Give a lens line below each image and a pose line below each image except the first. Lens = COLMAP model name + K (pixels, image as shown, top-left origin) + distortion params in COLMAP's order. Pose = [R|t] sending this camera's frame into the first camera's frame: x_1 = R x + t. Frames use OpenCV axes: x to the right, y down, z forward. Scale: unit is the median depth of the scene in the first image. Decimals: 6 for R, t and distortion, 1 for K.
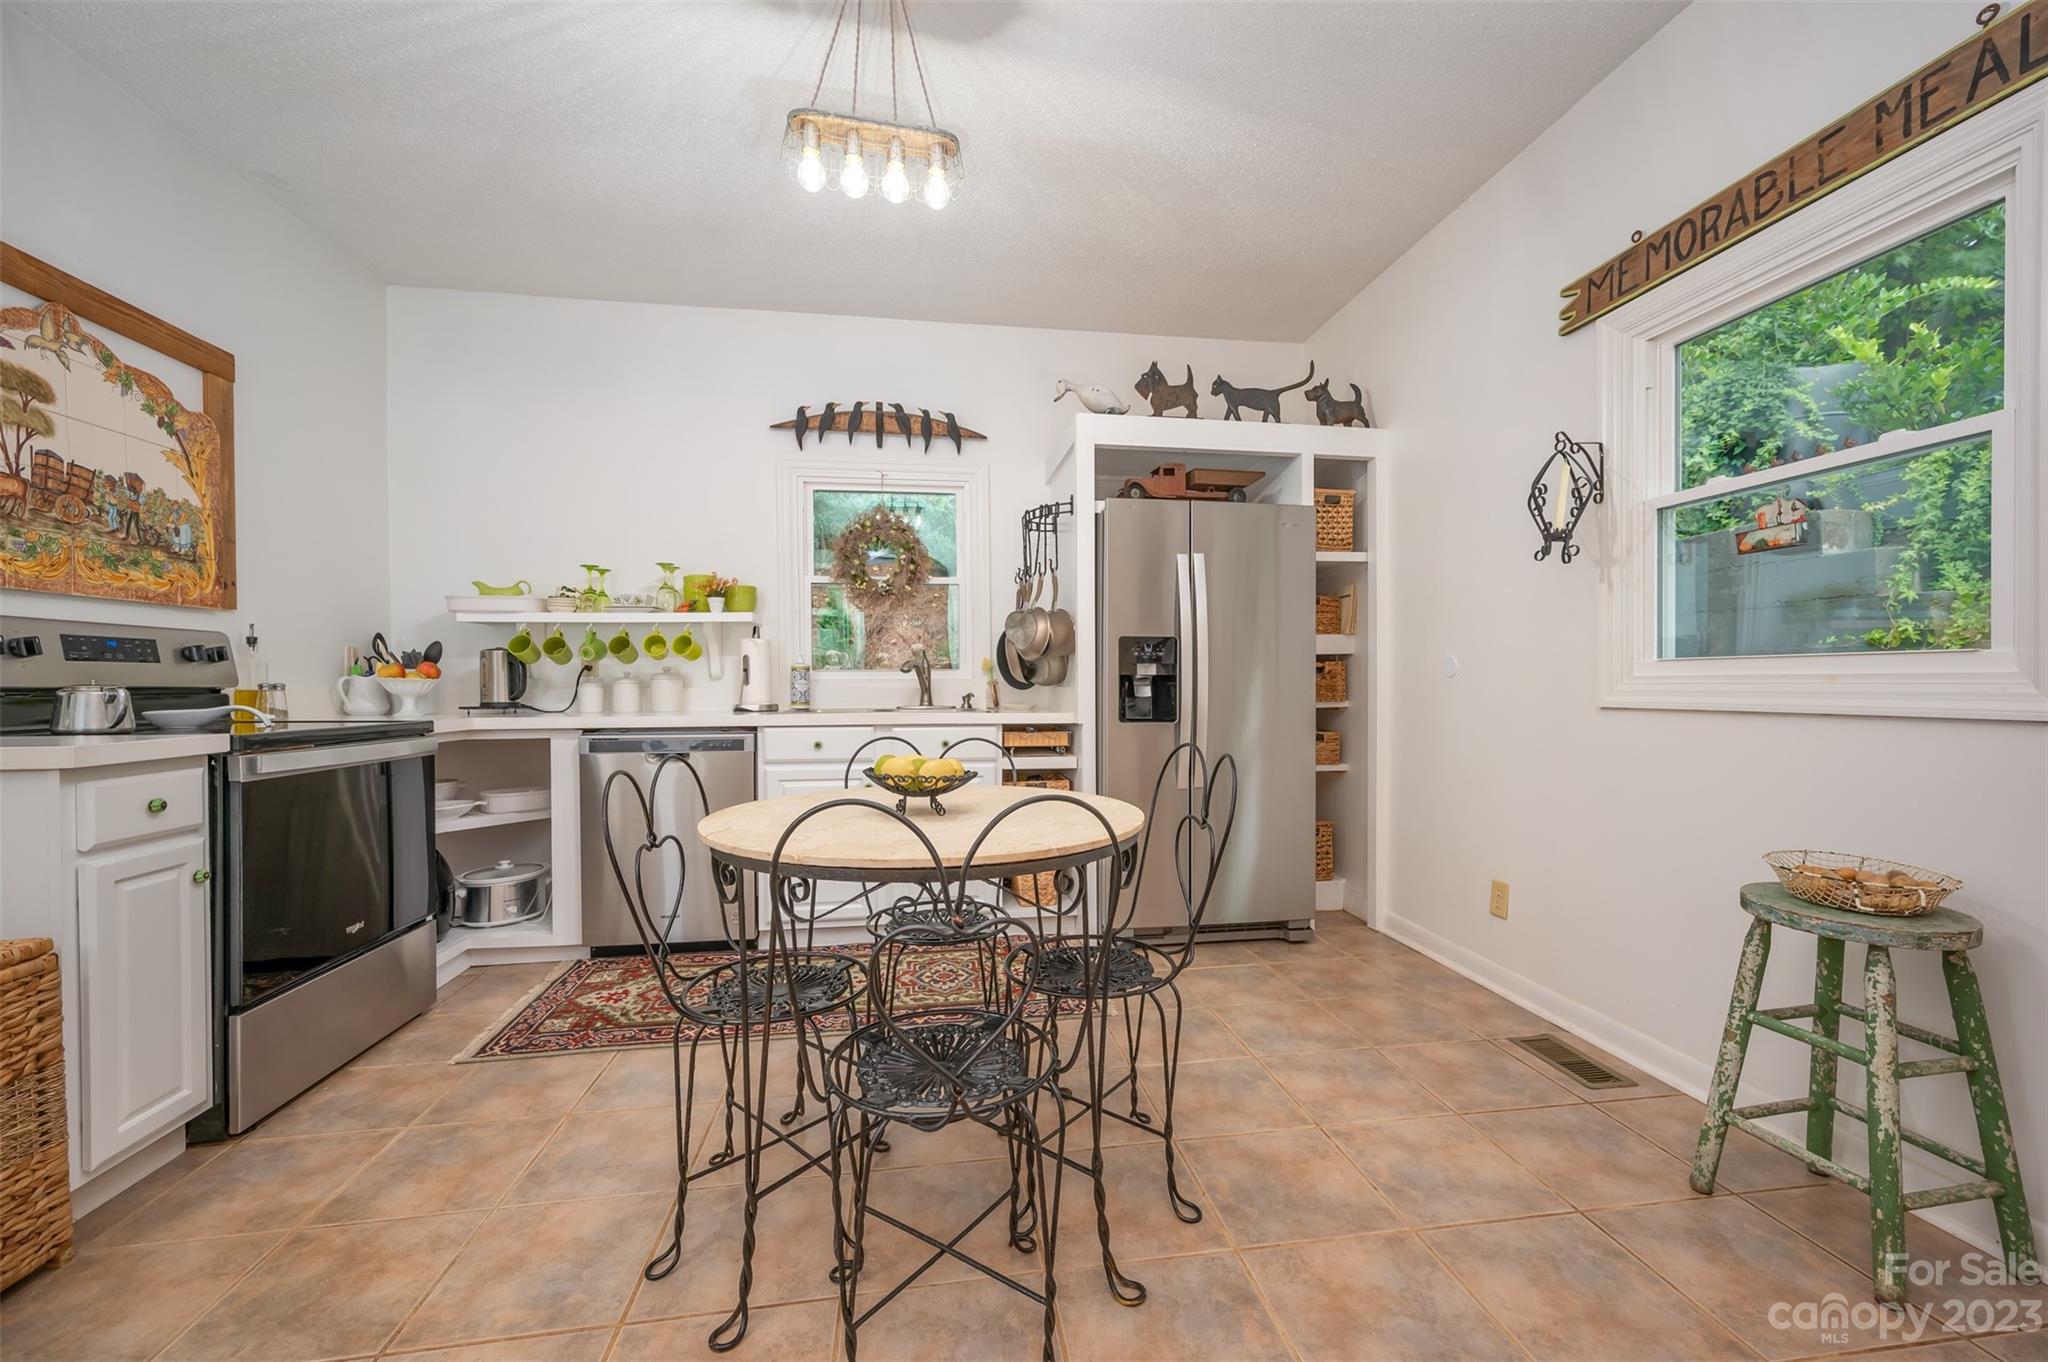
lens RADIAL K [[809.5, 0, 1030.0], [0, 809.5, 688.8], [0, 0, 1]] dist [0.002184, 0.000336]
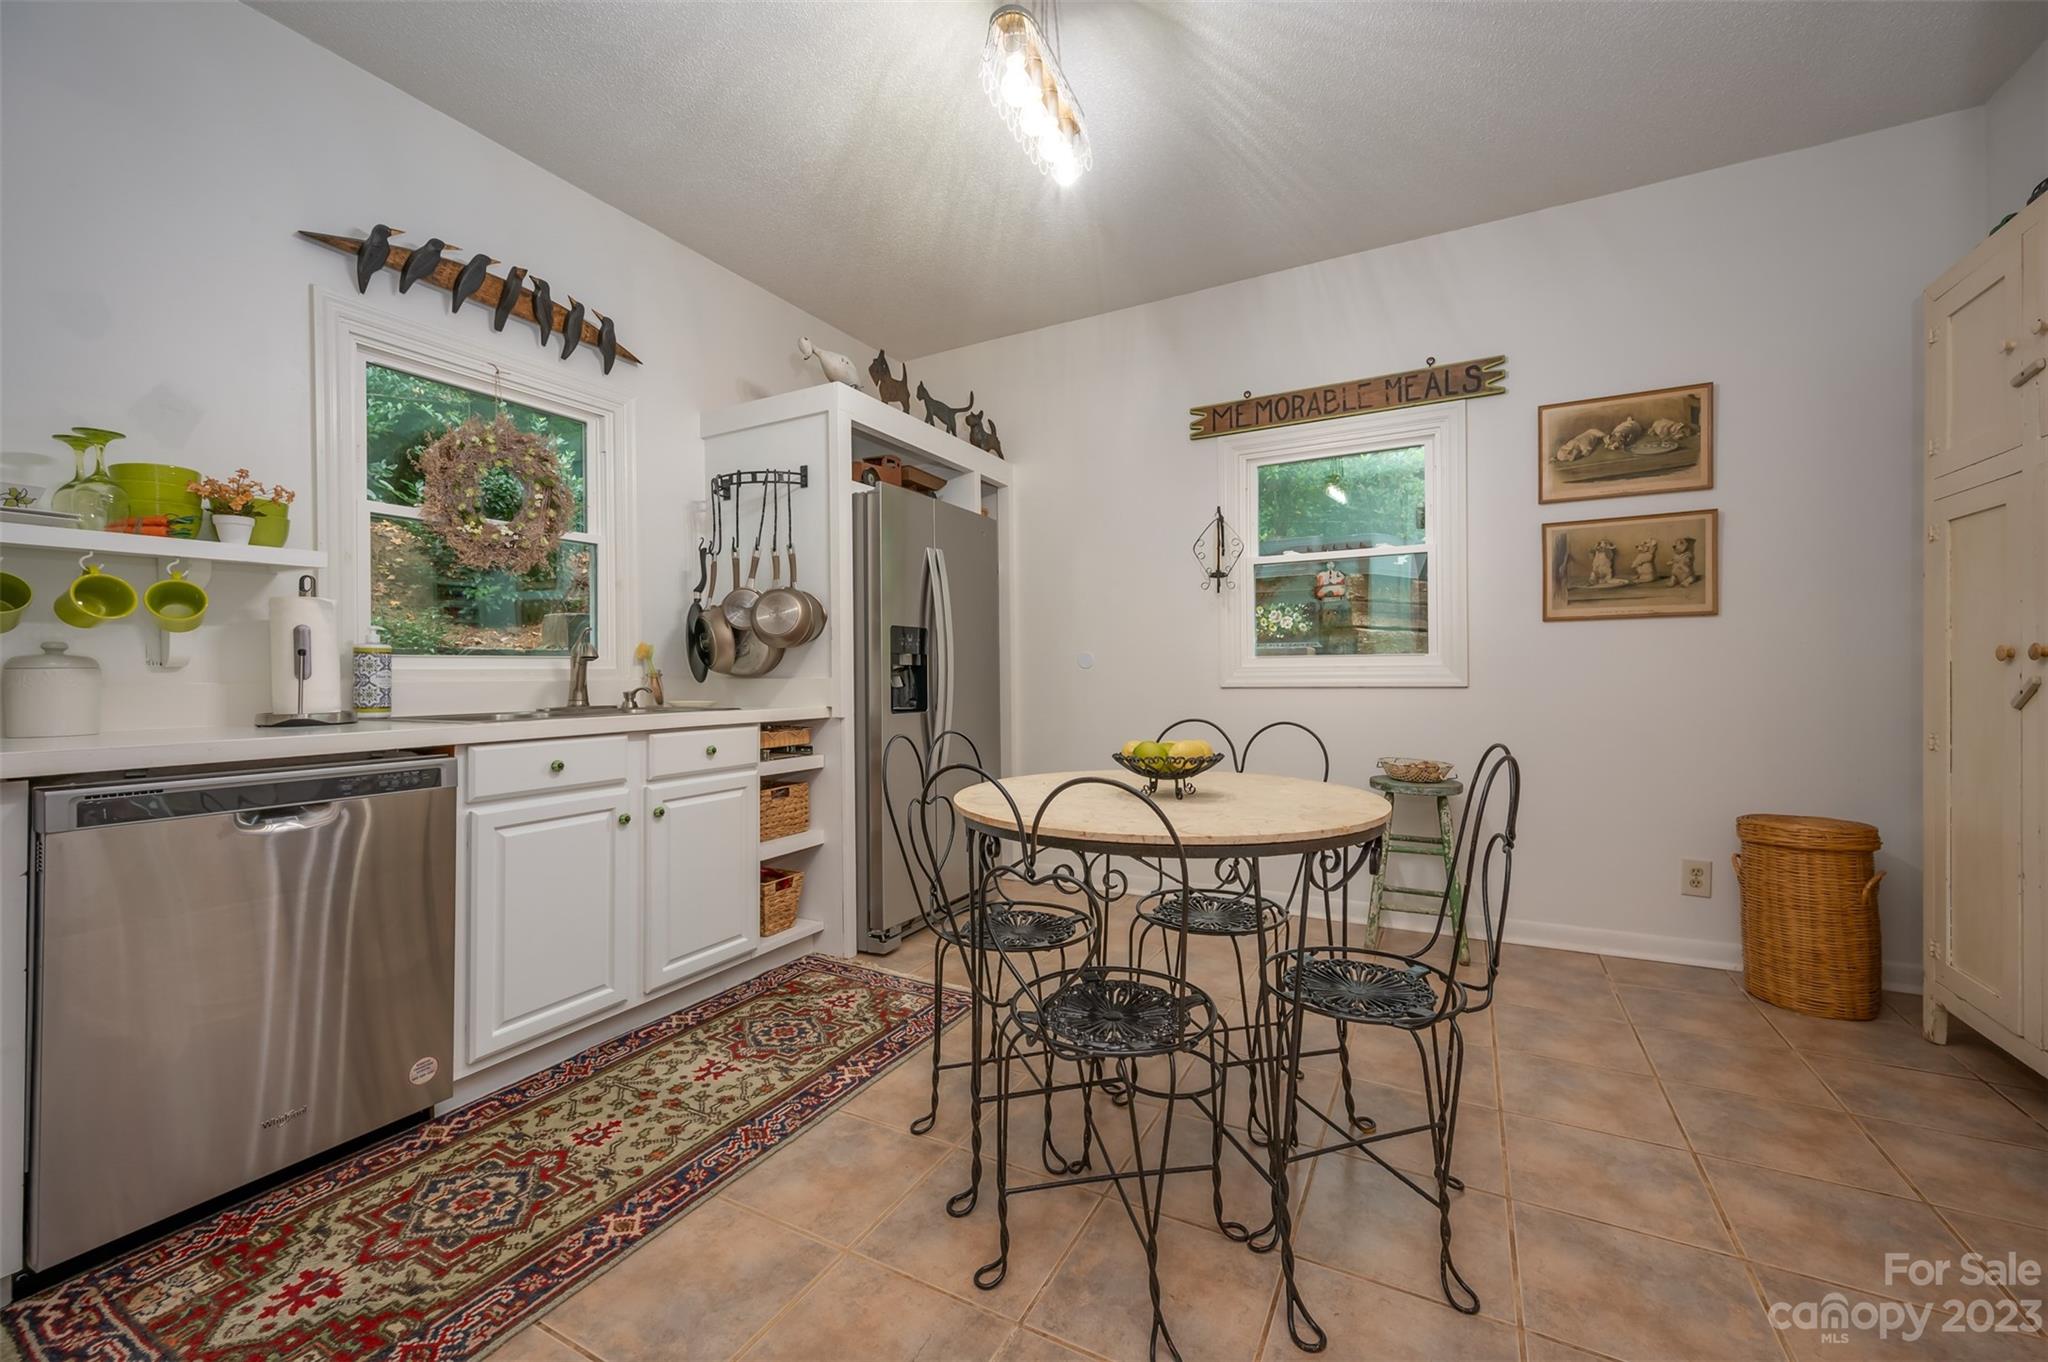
lens RADIAL K [[817.9, 0, 1028.2], [0, 817.9, 671.0], [0, 0, 1]] dist [-0.000822, 0.000166]
pose [[0.586774, 0.001240, 0.809749, -0.561807], [0.014768, 0.999816, -0.012232, 0.004551], [-0.809616, 0.019135, 0.586648, 0.278419]]
